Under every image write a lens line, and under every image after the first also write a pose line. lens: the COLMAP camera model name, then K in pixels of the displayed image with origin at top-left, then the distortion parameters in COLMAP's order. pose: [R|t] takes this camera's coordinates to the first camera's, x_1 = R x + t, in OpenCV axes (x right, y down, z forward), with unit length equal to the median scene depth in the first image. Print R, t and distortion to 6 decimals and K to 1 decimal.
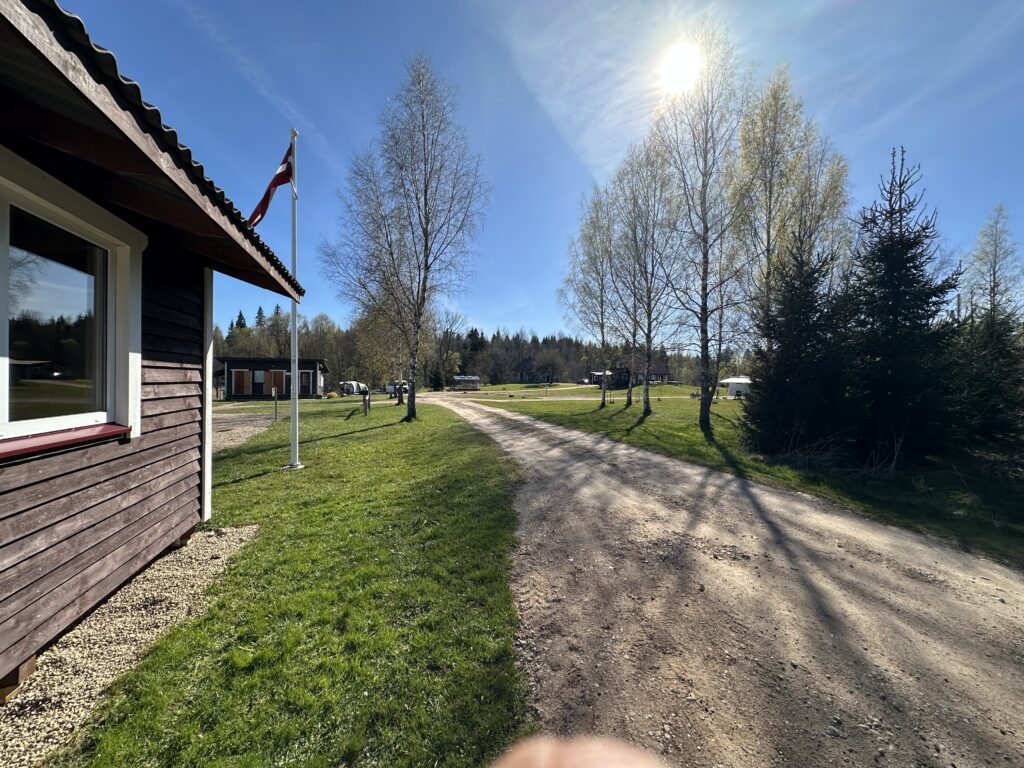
lens RADIAL K [[411.6, 0, 512.0], [0, 411.6, 384.0], [0, 0, 1]] dist [0.002455, 0.000235]
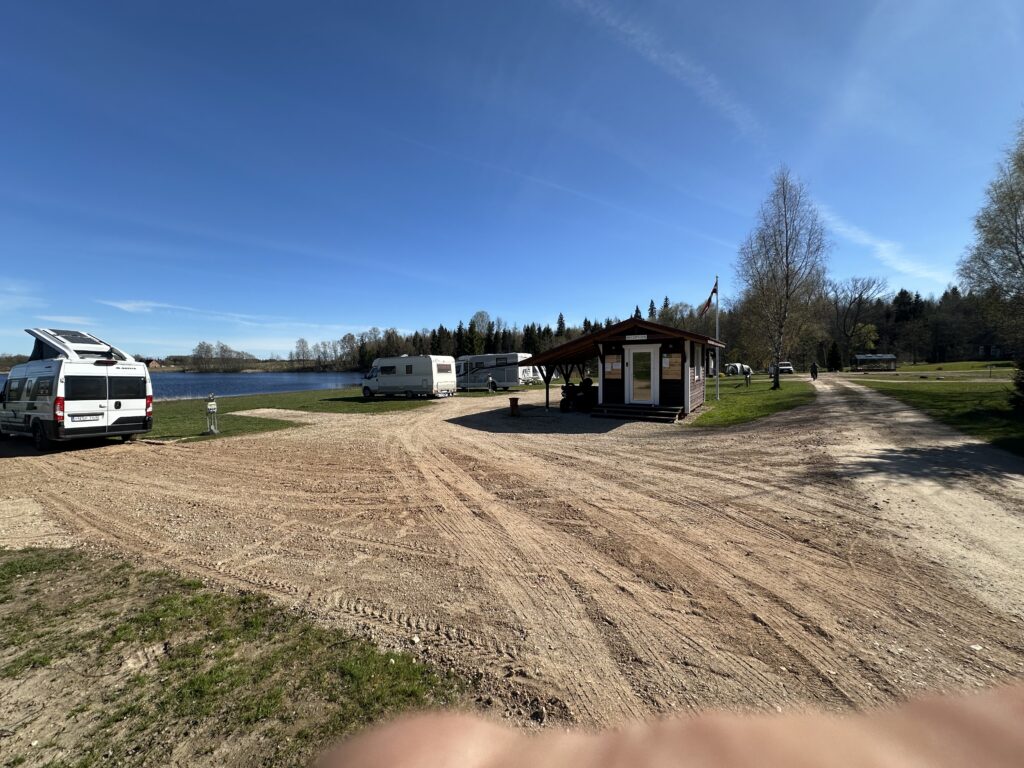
lens RADIAL K [[411.6, 0, 512.0], [0, 411.6, 384.0], [0, 0, 1]] dist [0.002455, 0.000235]
pose [[0.648610, 0.019996, -0.760858, 0.054833], [0.015398, 0.999105, 0.039384, -0.003005], [0.760965, -0.037261, 0.647722, -0.150846]]
